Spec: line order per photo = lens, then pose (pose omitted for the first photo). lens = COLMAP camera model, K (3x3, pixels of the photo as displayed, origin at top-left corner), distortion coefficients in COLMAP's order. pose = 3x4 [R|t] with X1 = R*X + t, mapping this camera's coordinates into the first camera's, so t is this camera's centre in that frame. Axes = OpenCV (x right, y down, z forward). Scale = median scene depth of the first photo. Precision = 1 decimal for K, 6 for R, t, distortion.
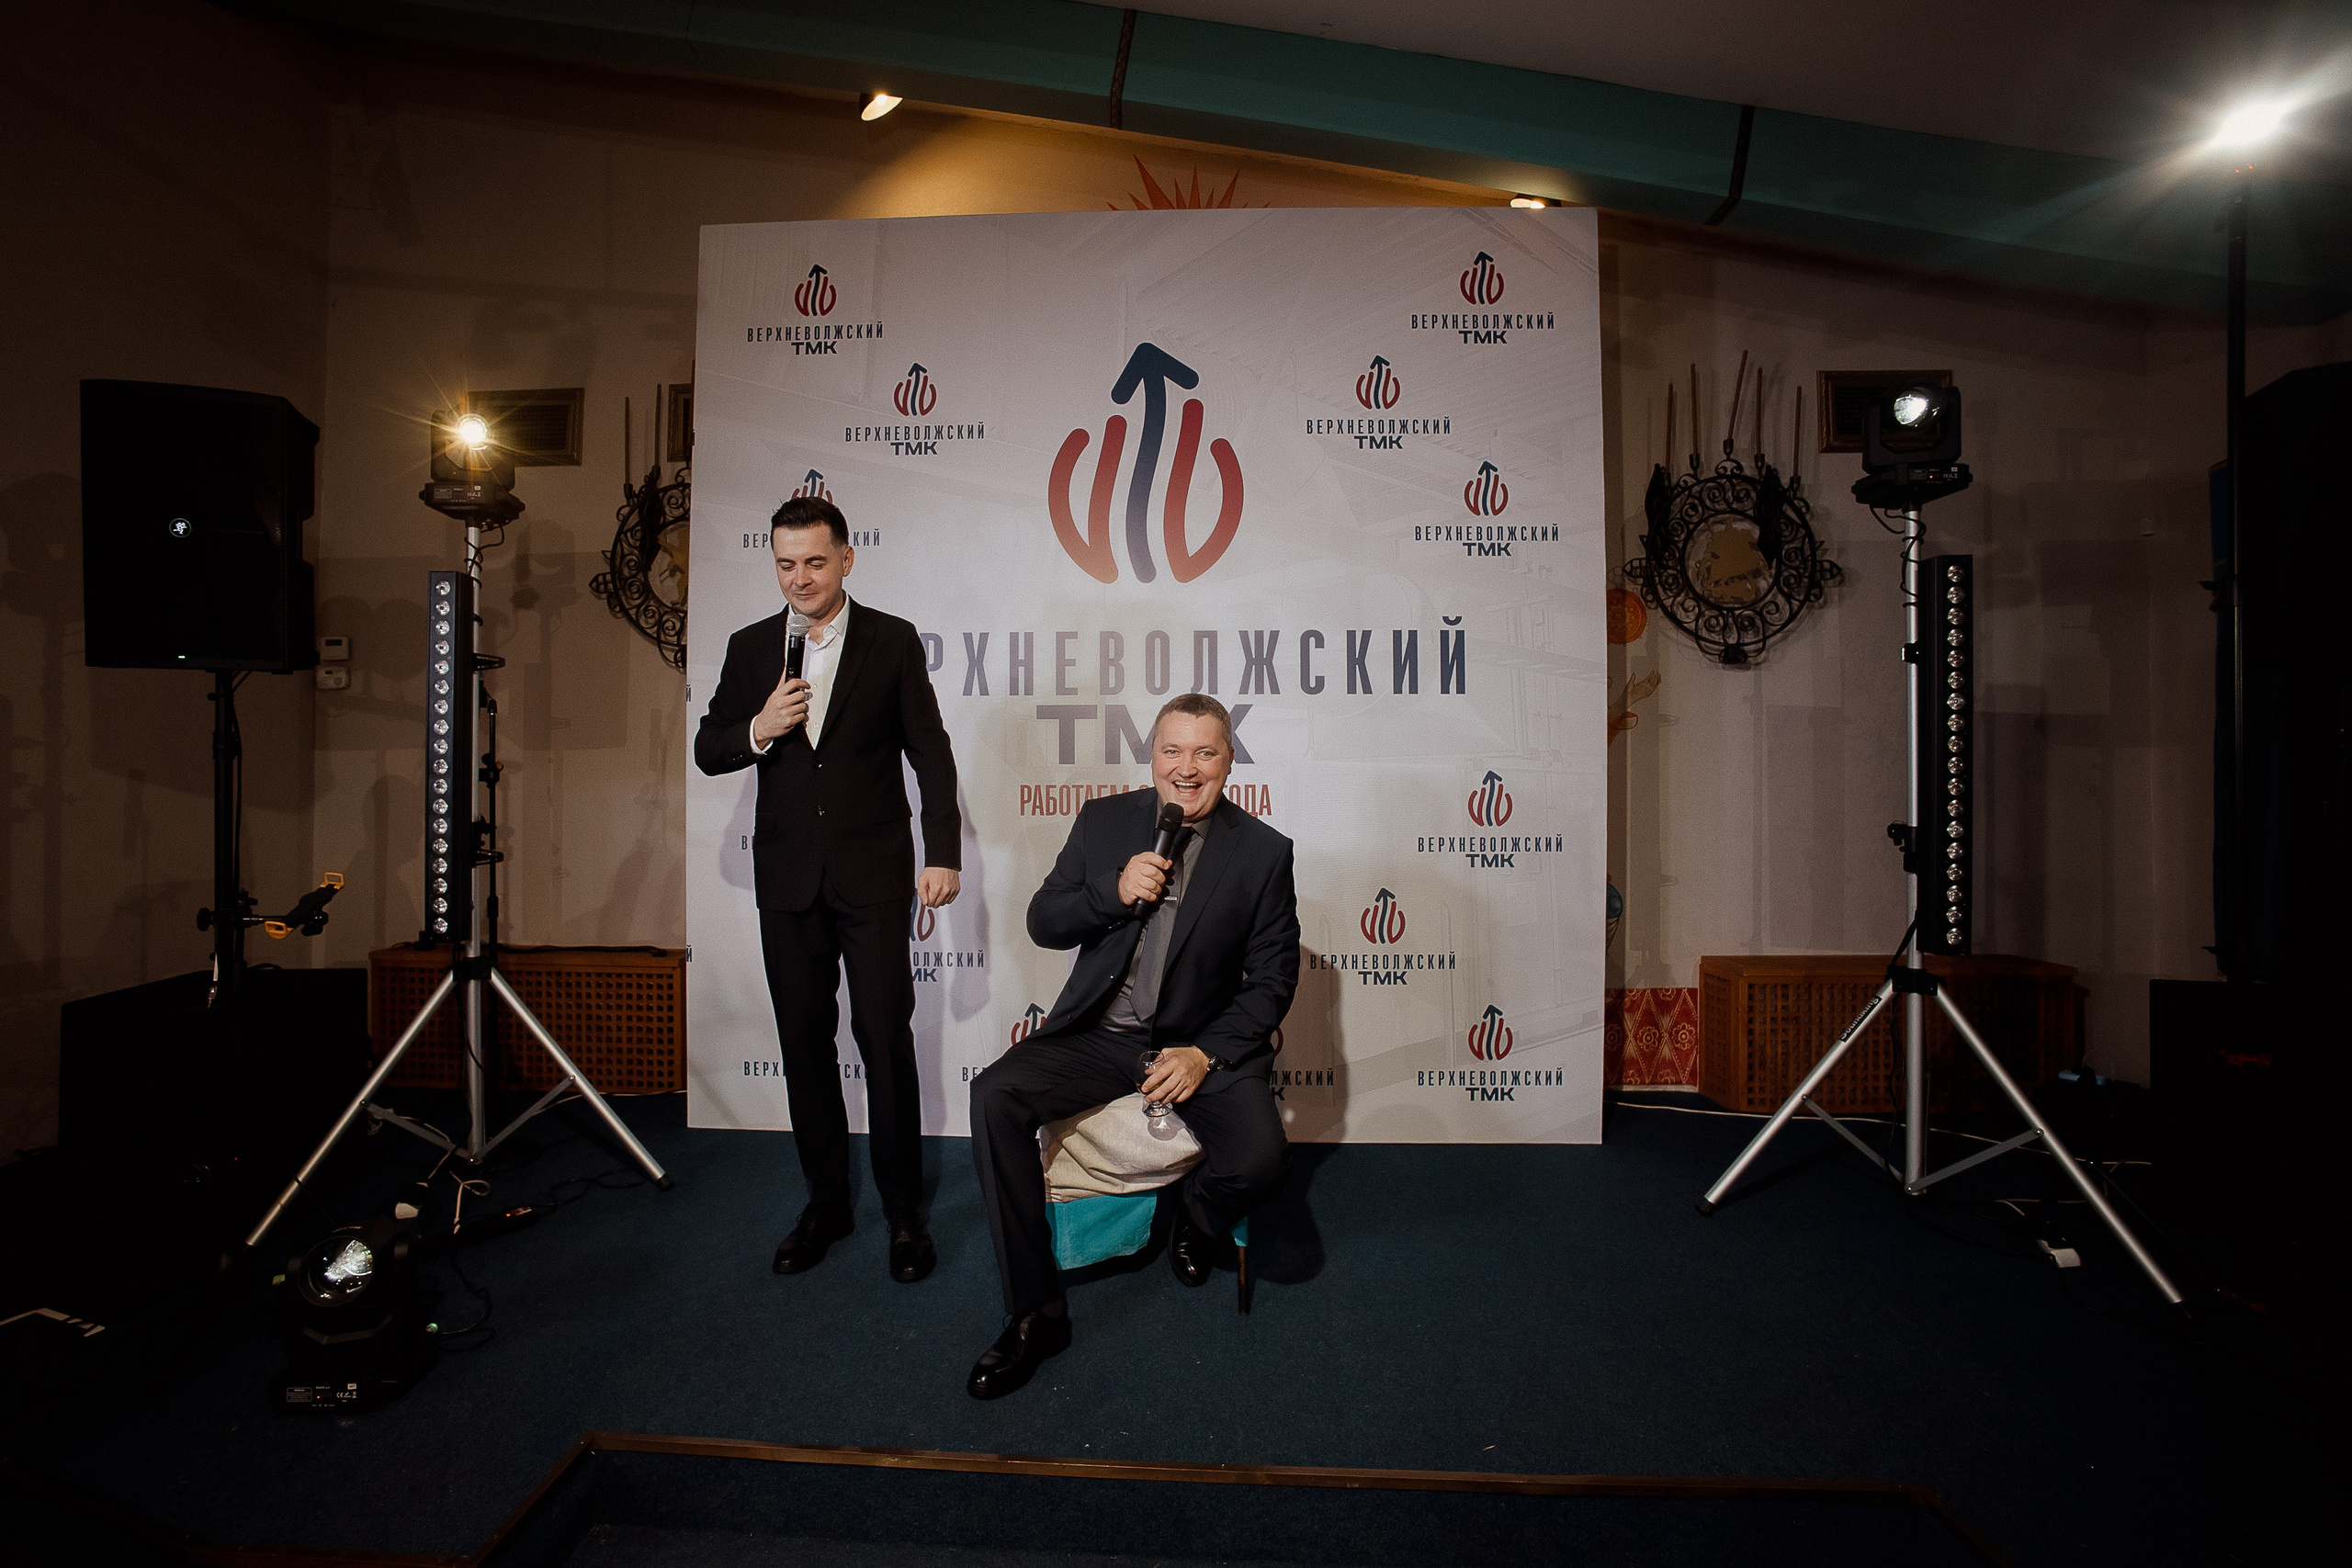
lens RADIAL K [[1073.1, 0, 1110.3], [0, 1073.1, 774.2], [0, 0, 1]] dist [-0.072393, 0.025636]
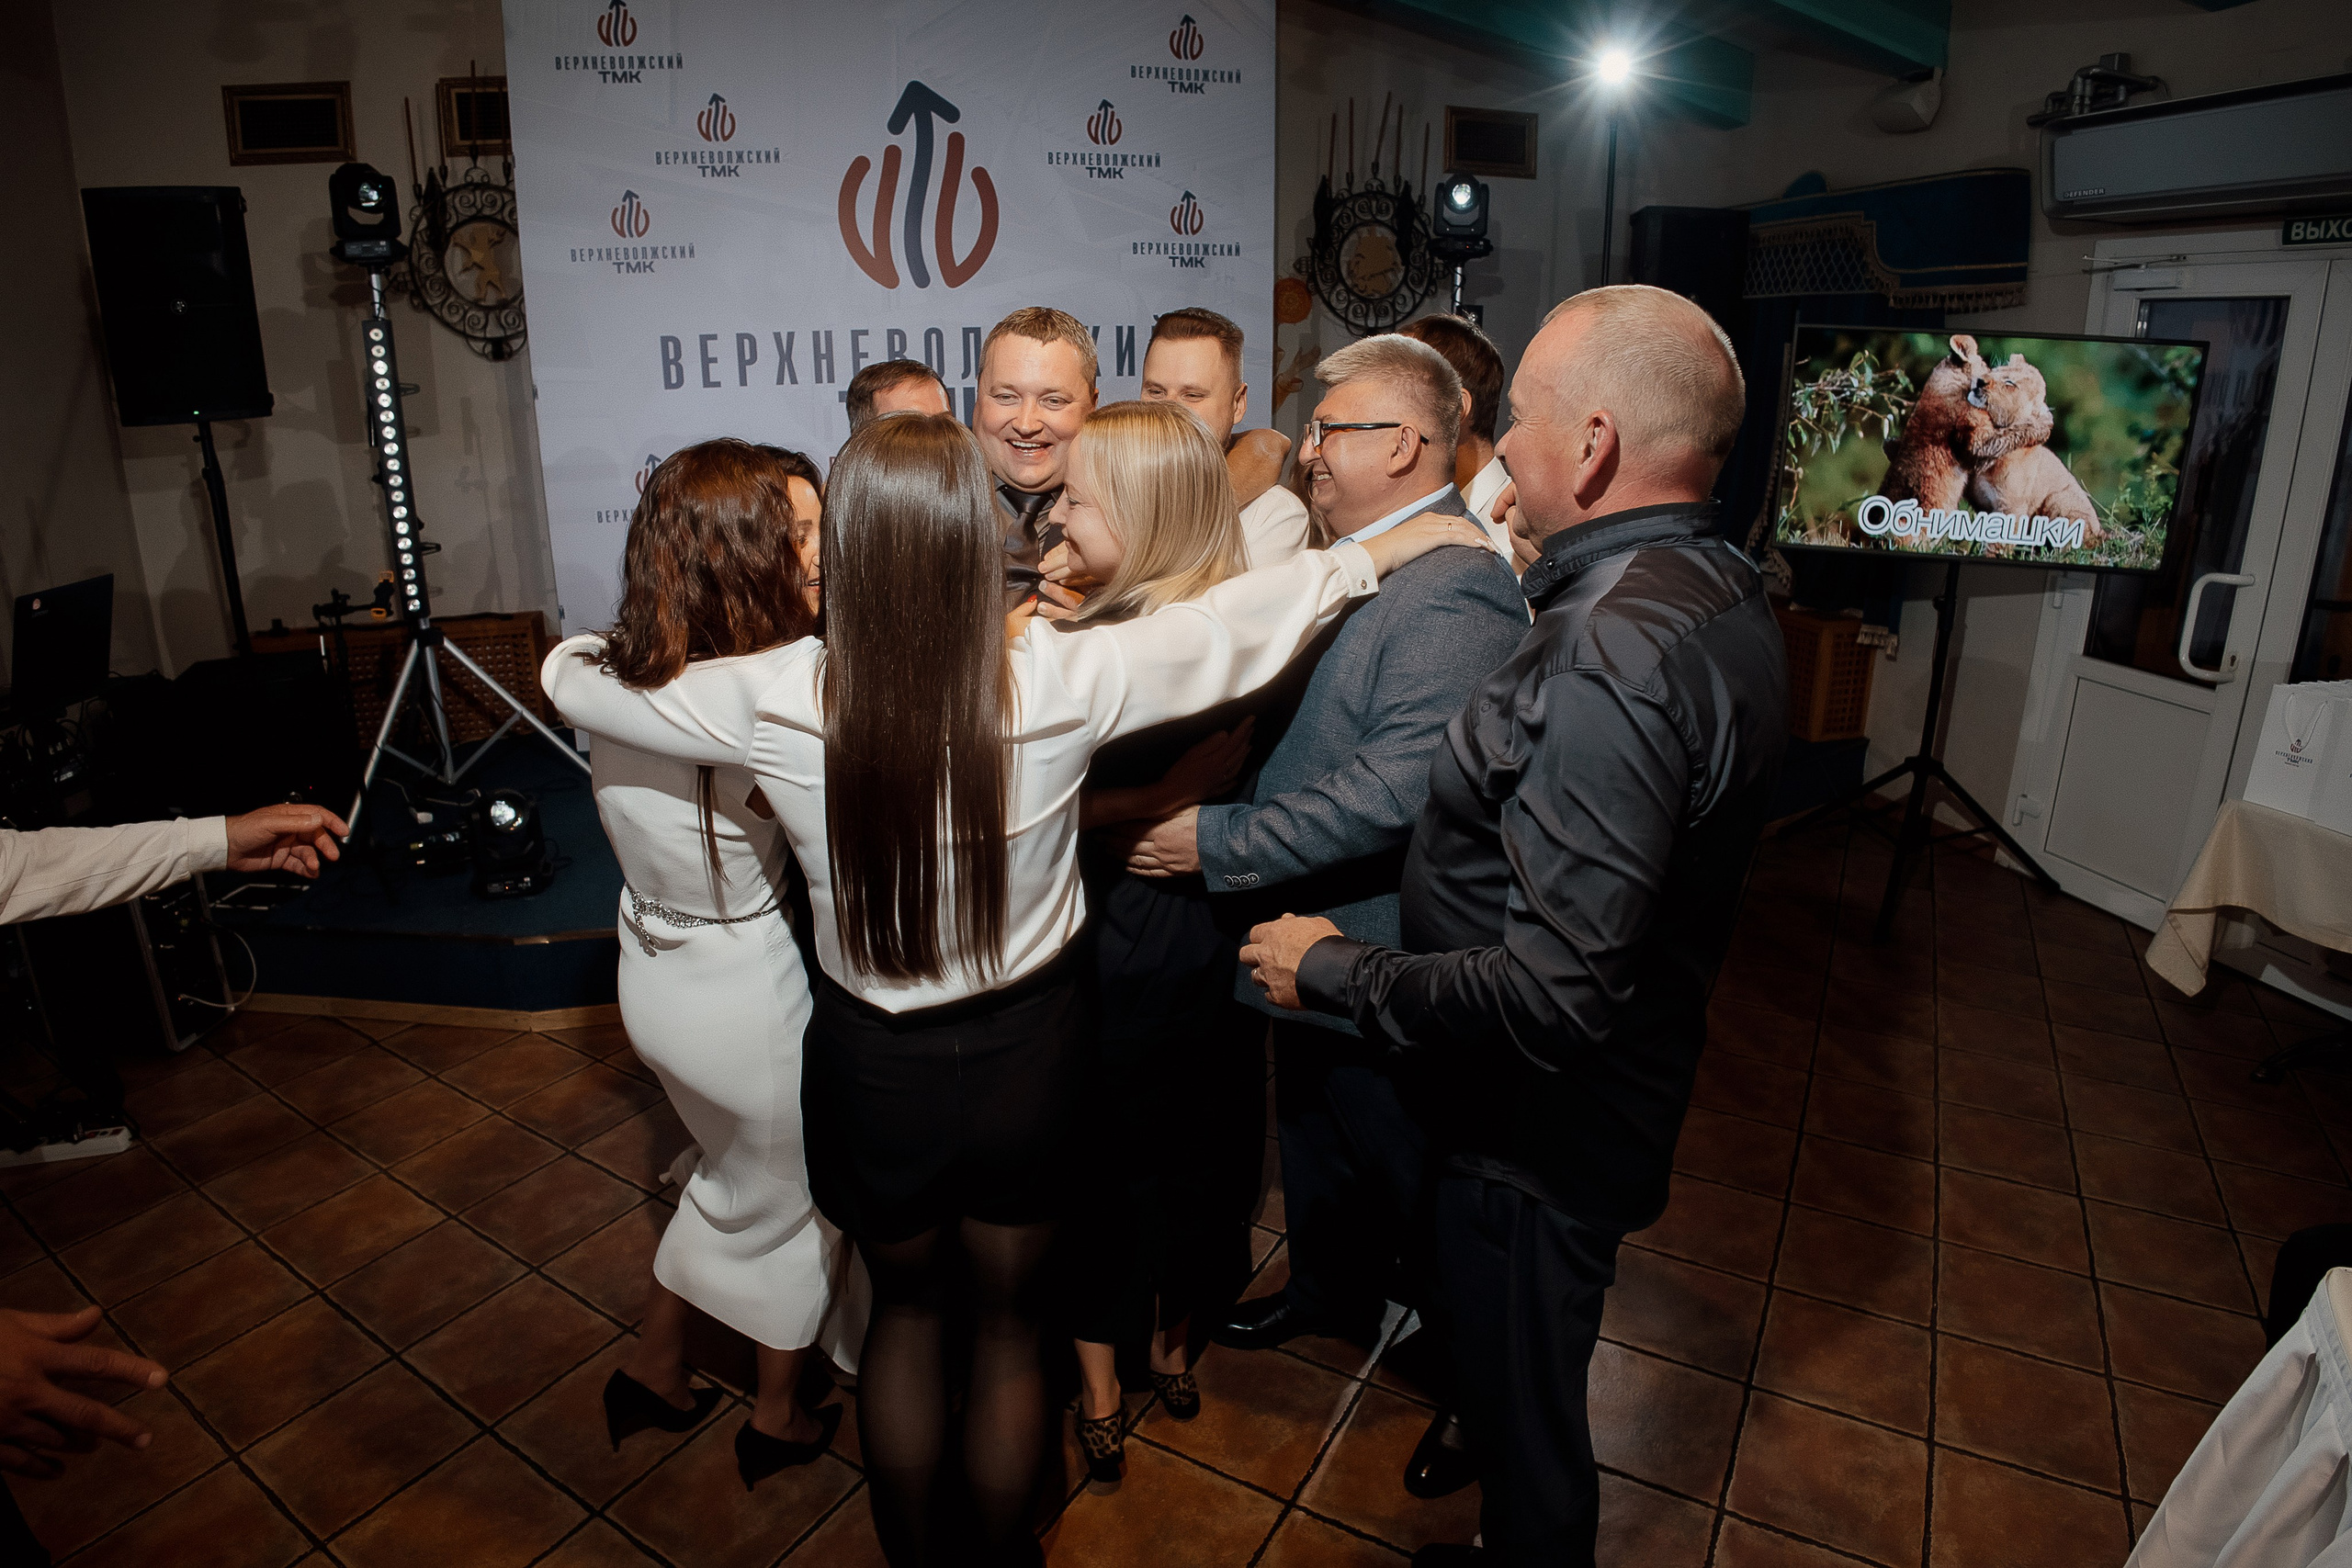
lens RADIAL K [[1302.0, 0, 1163.3], [0, 1302.0, 786.6], [0, 0, 1]] dist [-0.146156, 0.030108]
pose [[0.952773, -0.100399, 0.286608, -0.179091], [0.003532, 0.947370, 0.320121, -0.102099], [-0.303664, -0.303990, 0.902983, -0.577502]]
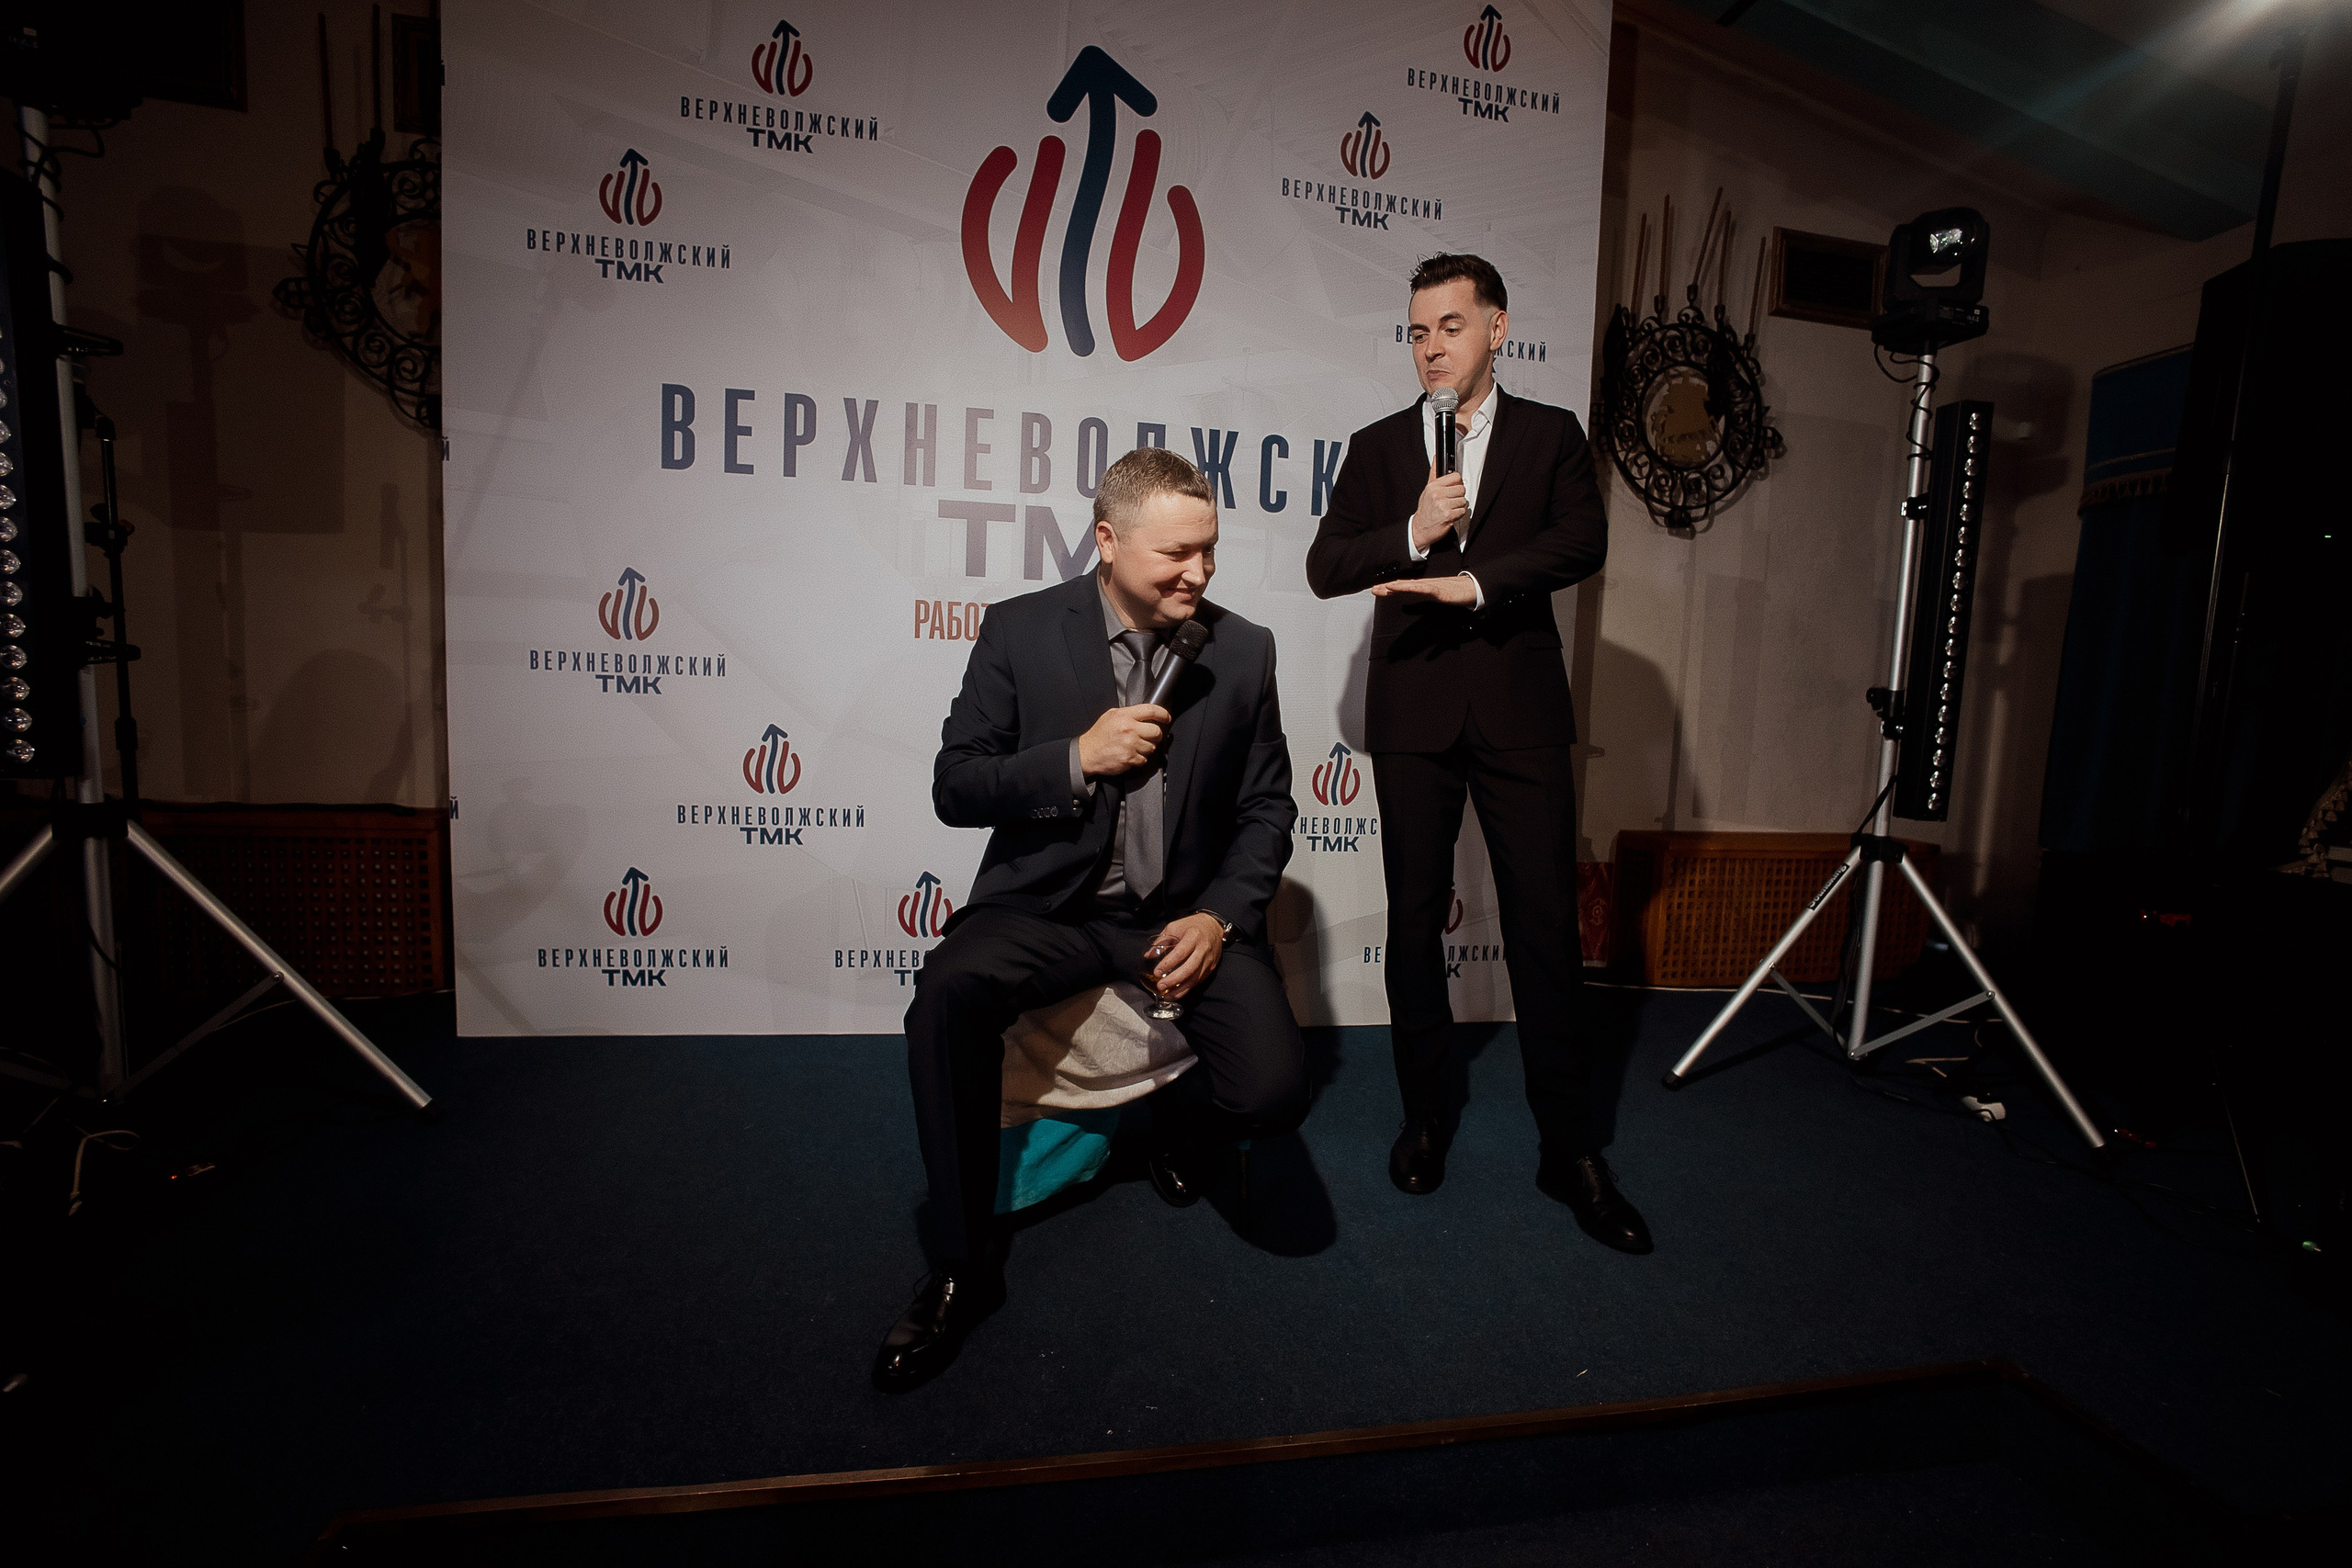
lens RADIAL K [[1073.1, 0, 1186.7], [0, 1073.1, 799.6], [0, 0, 1]] dist [-0.072393, 0.025636]
pose [[0.967245, 0.015317, 0.253383, -0.087524], [-0.046273, 0.992093, 0.116666, 0.055529], [-0.249592, -0.124570, 0.960305, 0.173863]]
